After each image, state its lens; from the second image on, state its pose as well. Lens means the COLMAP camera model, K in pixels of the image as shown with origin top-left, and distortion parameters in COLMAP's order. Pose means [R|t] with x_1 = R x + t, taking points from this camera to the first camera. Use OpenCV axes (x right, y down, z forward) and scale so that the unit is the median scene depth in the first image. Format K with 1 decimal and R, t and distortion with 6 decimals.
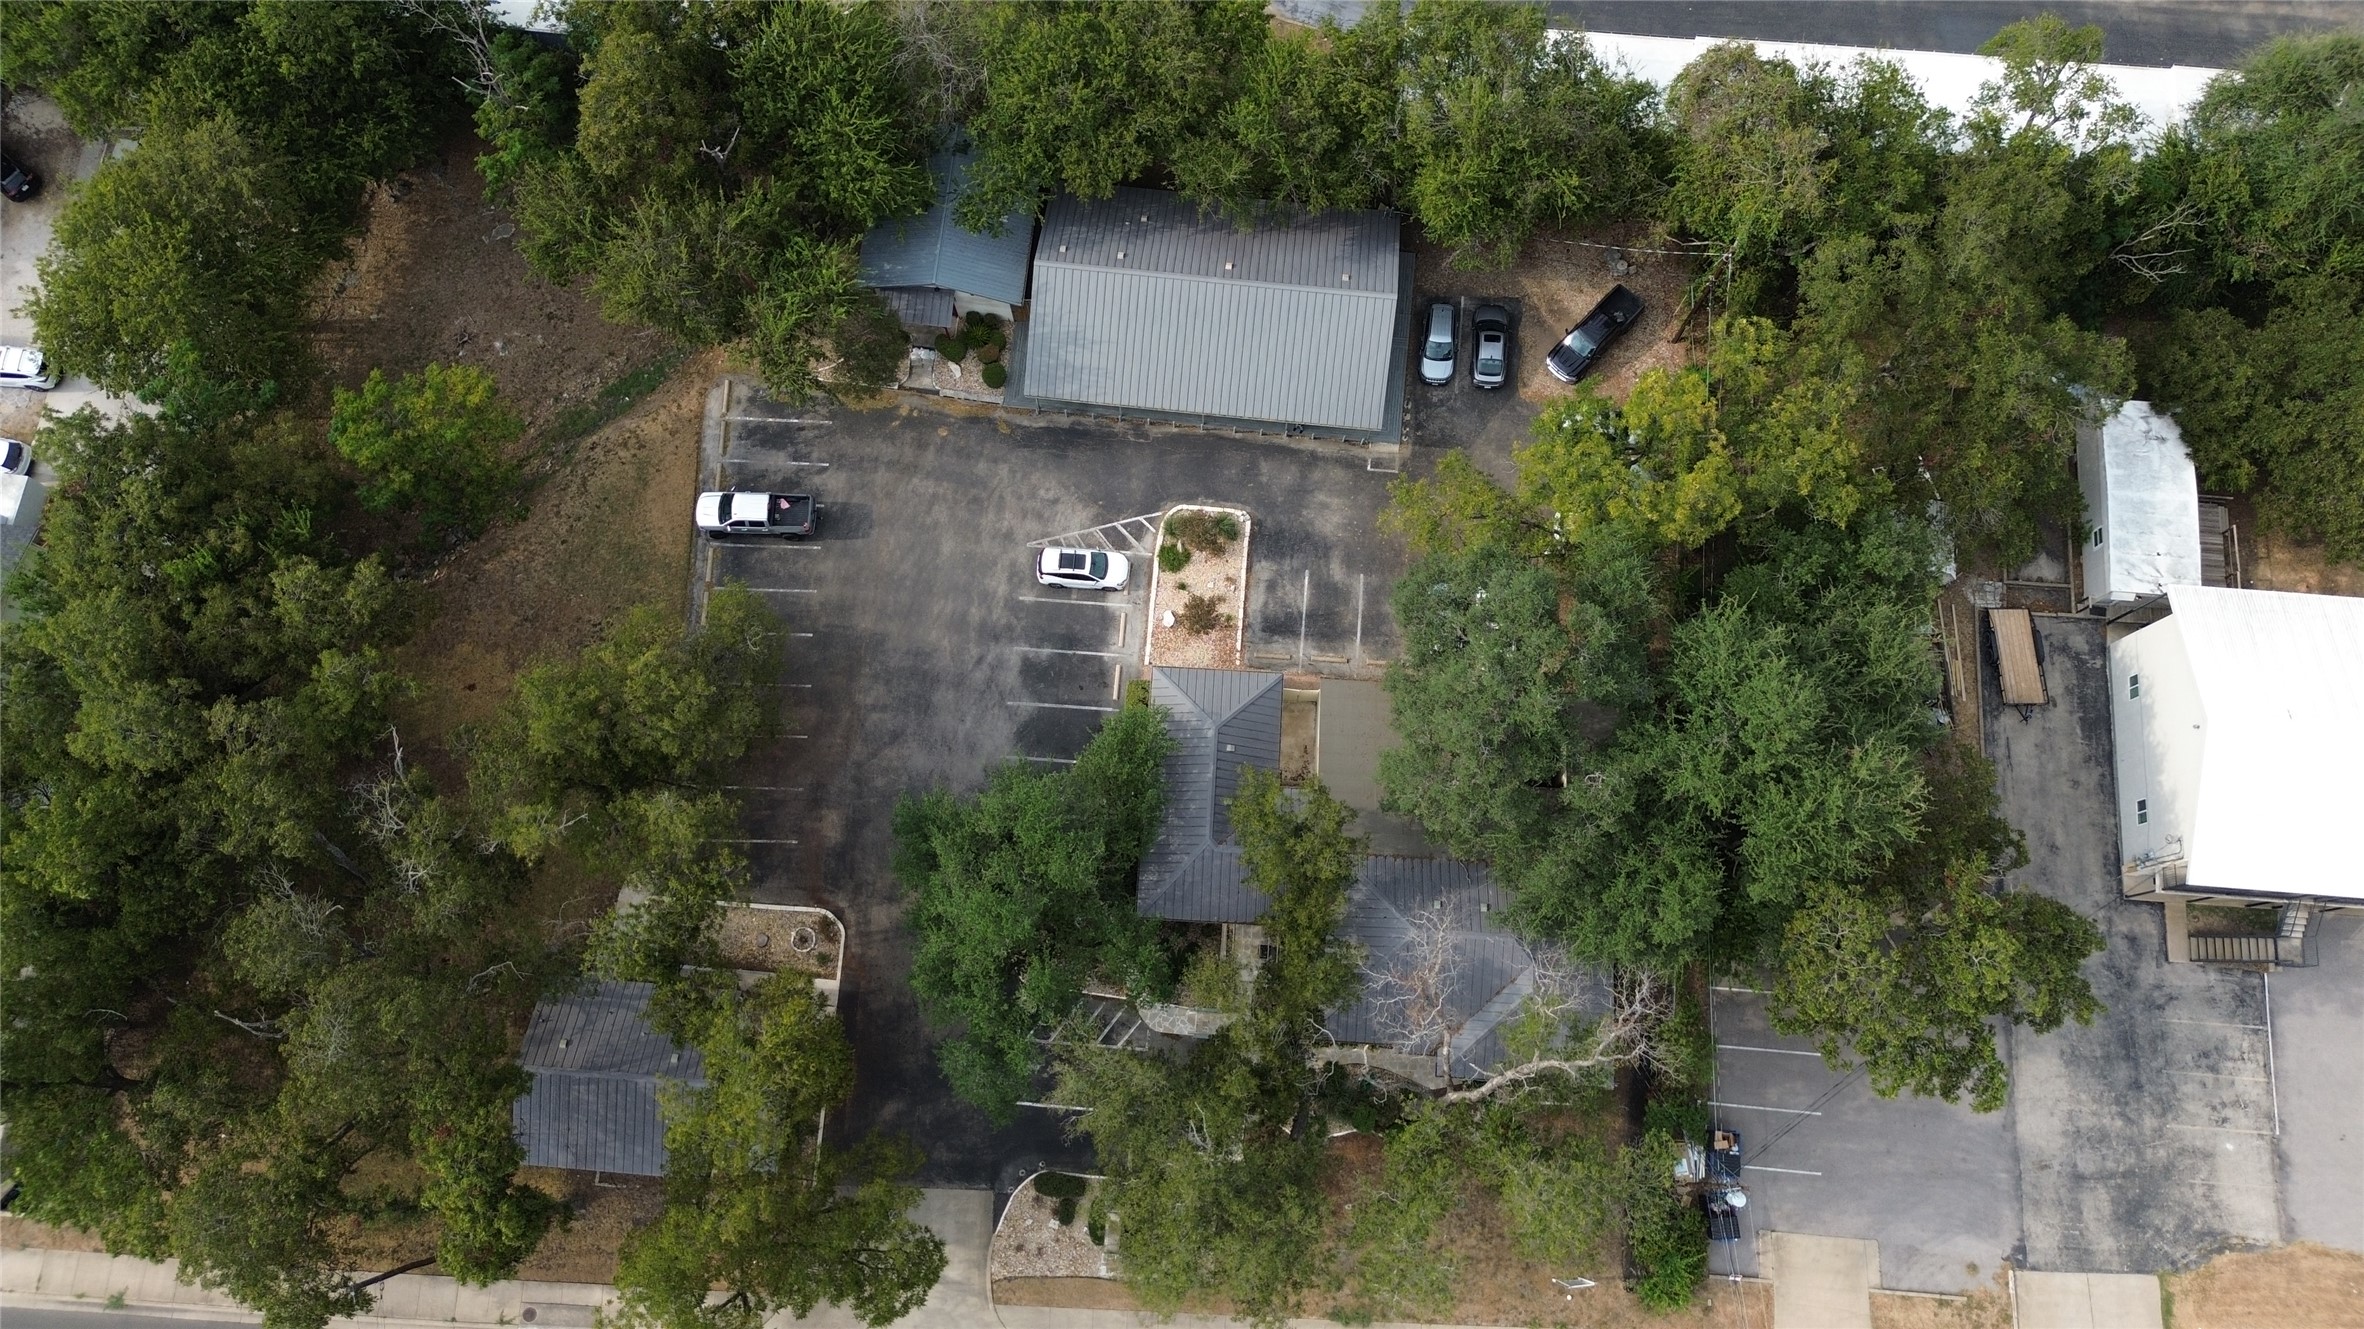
lens RADIAL K [[1685.8, 0, 1186.3], [0, 1685.8, 703.1], [0, 0, 1]] dist [0.045743, -0.044703]
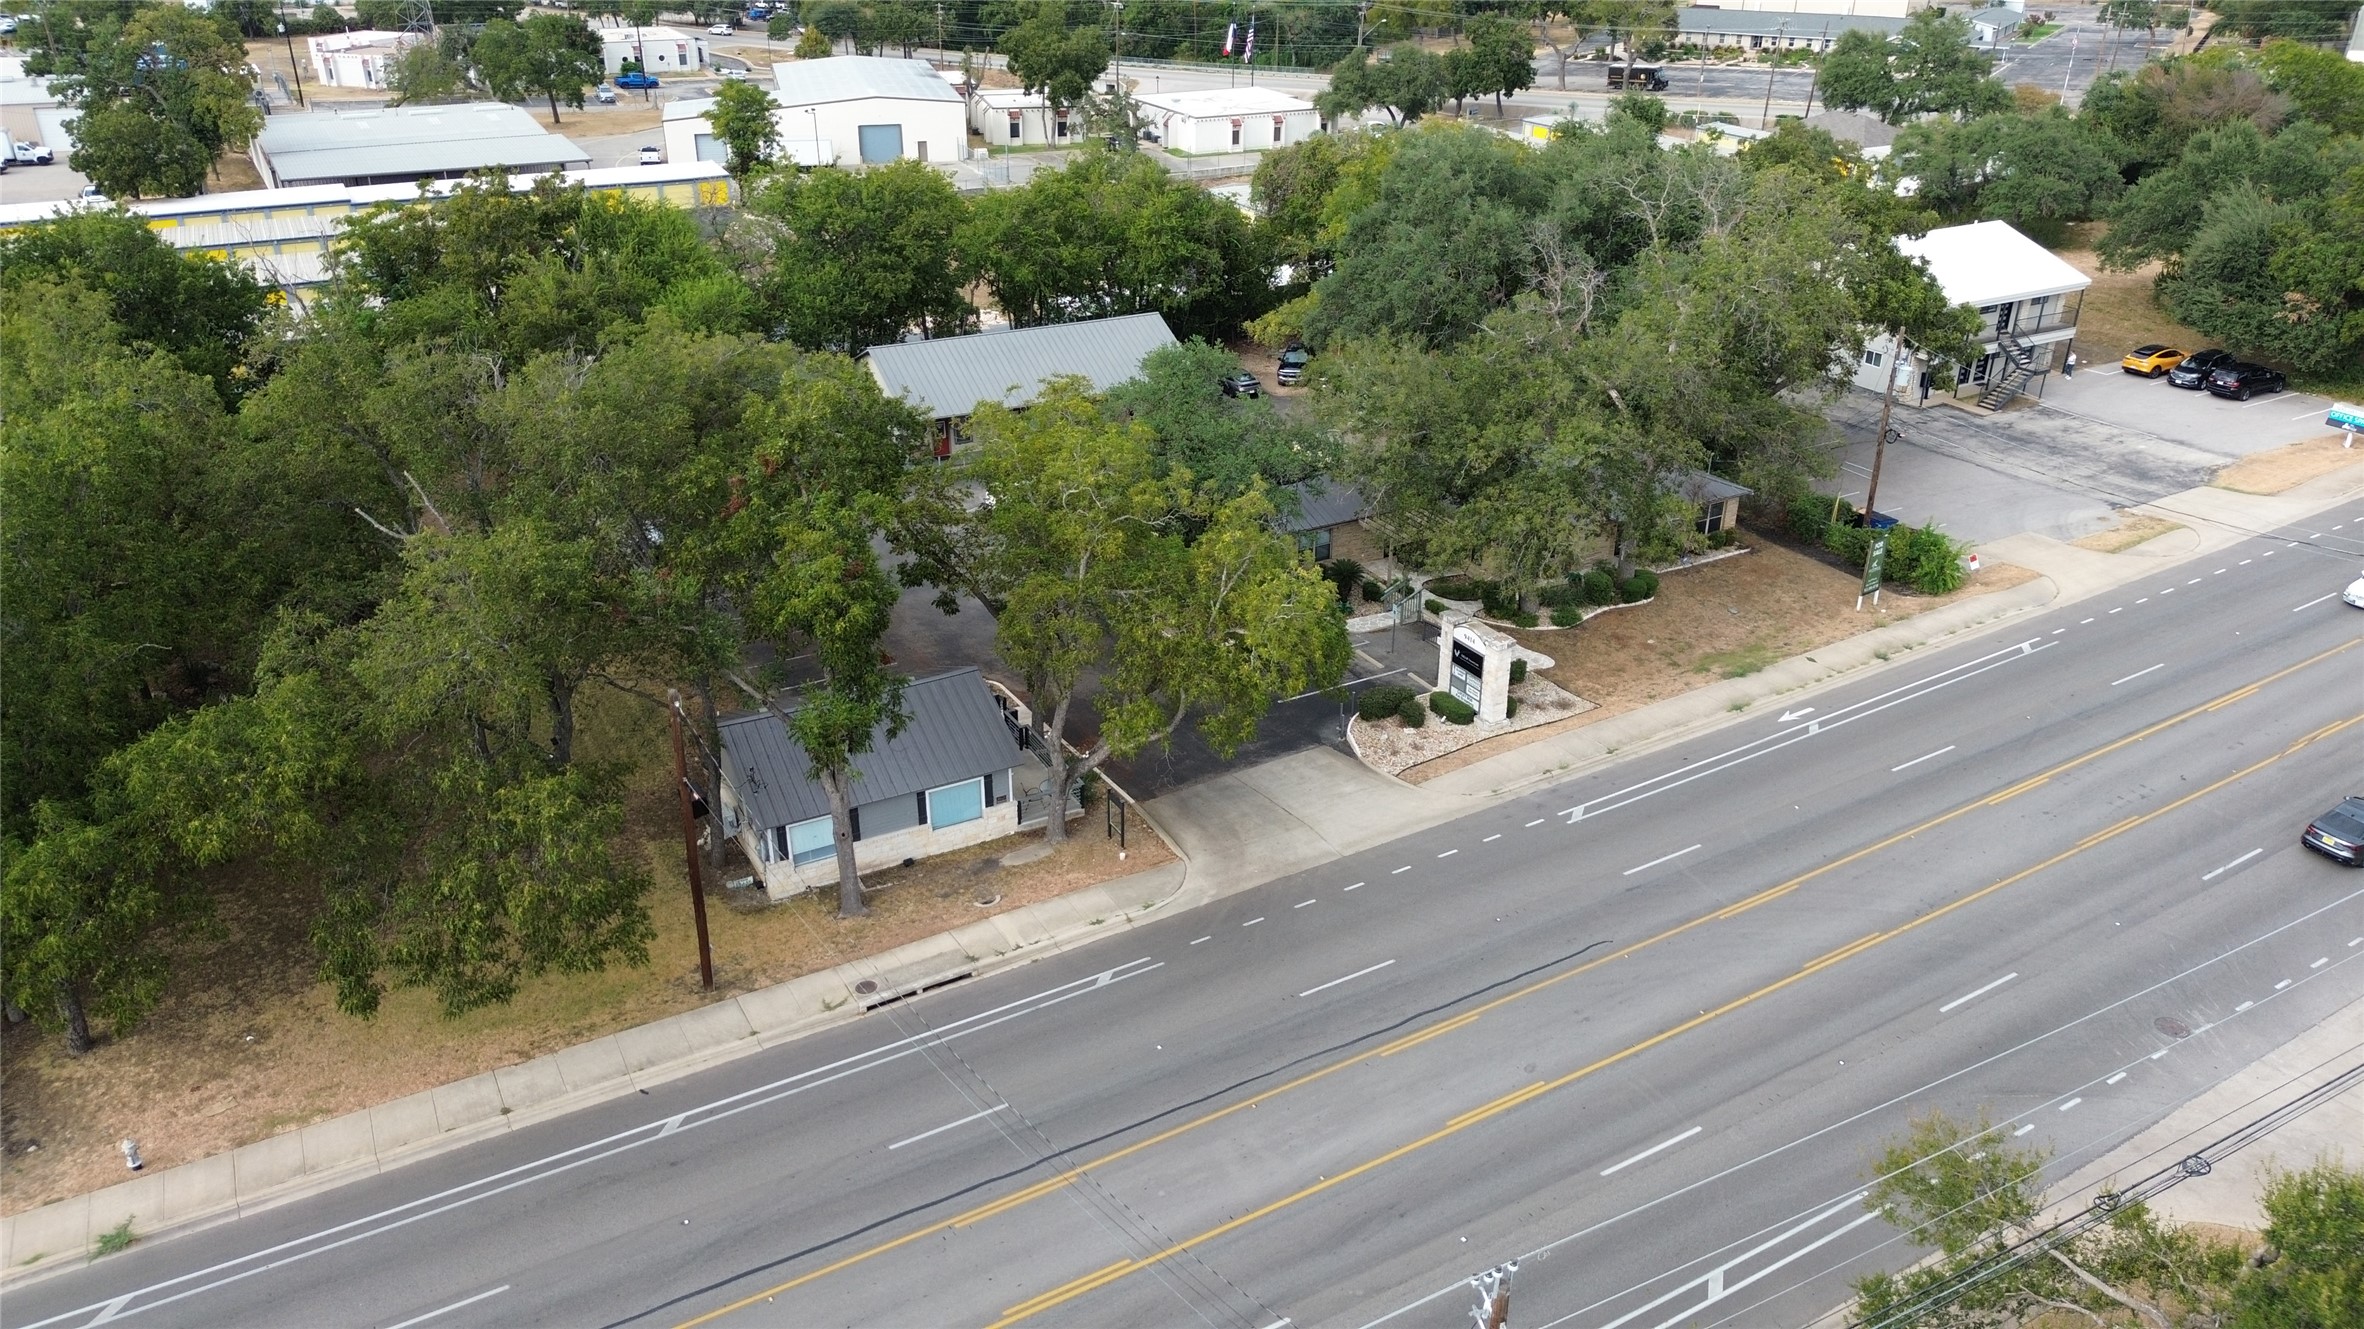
lens RADIAL K [[1685.8, 0, 1189.3], [0, 1685.8, 658.6], [0, 0, 1]] dist [0.045743, -0.044703]
pose [[0.840295, -0.234435, 0.488819, -0.543007], [0.524950, 0.577044, -0.625657, 0.721877], [-0.135394, 0.782343, 0.607954, 0.476289]]
